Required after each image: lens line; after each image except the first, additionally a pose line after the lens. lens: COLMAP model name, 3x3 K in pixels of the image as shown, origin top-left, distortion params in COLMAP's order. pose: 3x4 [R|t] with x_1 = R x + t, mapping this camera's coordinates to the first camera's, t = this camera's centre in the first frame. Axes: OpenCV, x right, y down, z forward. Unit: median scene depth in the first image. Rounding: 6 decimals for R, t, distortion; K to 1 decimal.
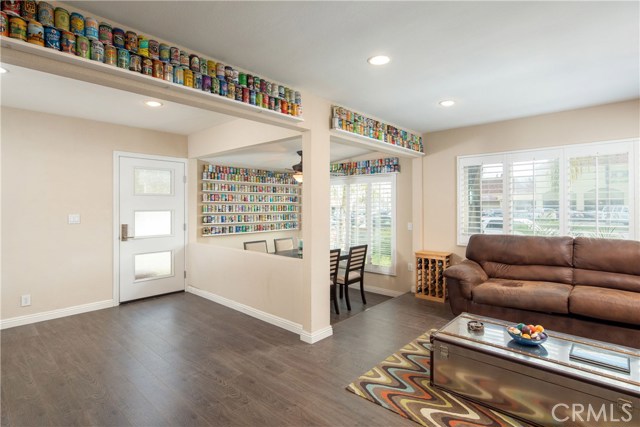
lens RADIAL K [[320.7, 0, 319.1], [0, 320.7, 206.3], [0, 0, 1]] dist [0.001338, 0.000047]
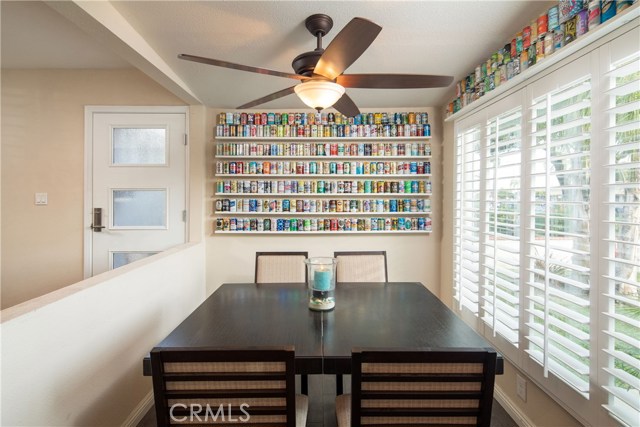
lens RADIAL K [[317.3, 0, 321.4], [0, 317.3, 191.5], [0, 0, 1]] dist [0.000388, -0.000244]
pose [[0.687742, -0.011548, -0.725863, 0.199974], [-0.000749, 0.999862, -0.016617, 0.025850], [0.725955, 0.011972, 0.687638, 0.734598]]
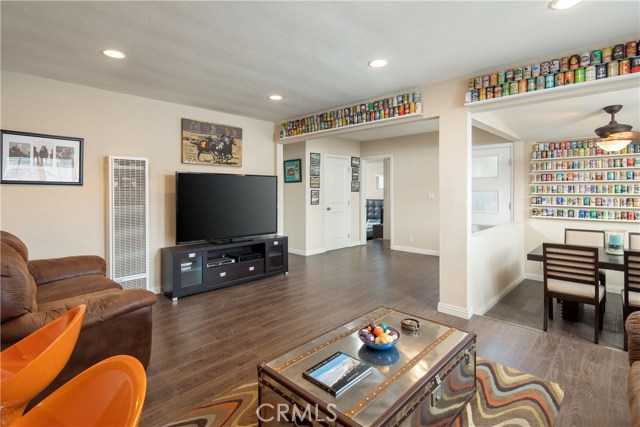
lens RADIAL K [[317.3, 0, 321.4], [0, 317.3, 191.5], [0, 0, 1]] dist [0.000388, -0.000244]
pose [[-0.020075, 0.005708, -0.999782, 0.629050], [0.003906, 0.999977, 0.005631, 0.006559], [0.999791, -0.003792, -0.020097, 0.368861]]
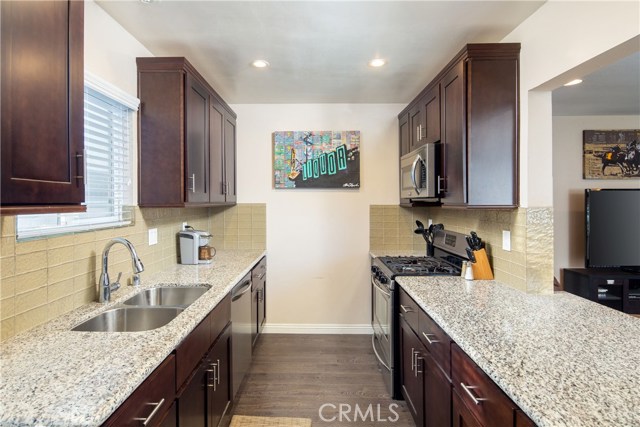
lens RADIAL K [[326.7, 0, 308.8], [0, 326.7, 202.2], [0, 0, 1]] dist [0.000168, -0.000395]
pose [[-0.750382, 0.010685, -0.660918, 0.818811], [0.010193, 0.999937, 0.004593, -0.017797], [0.660926, -0.003290, -0.750444, 0.150583]]
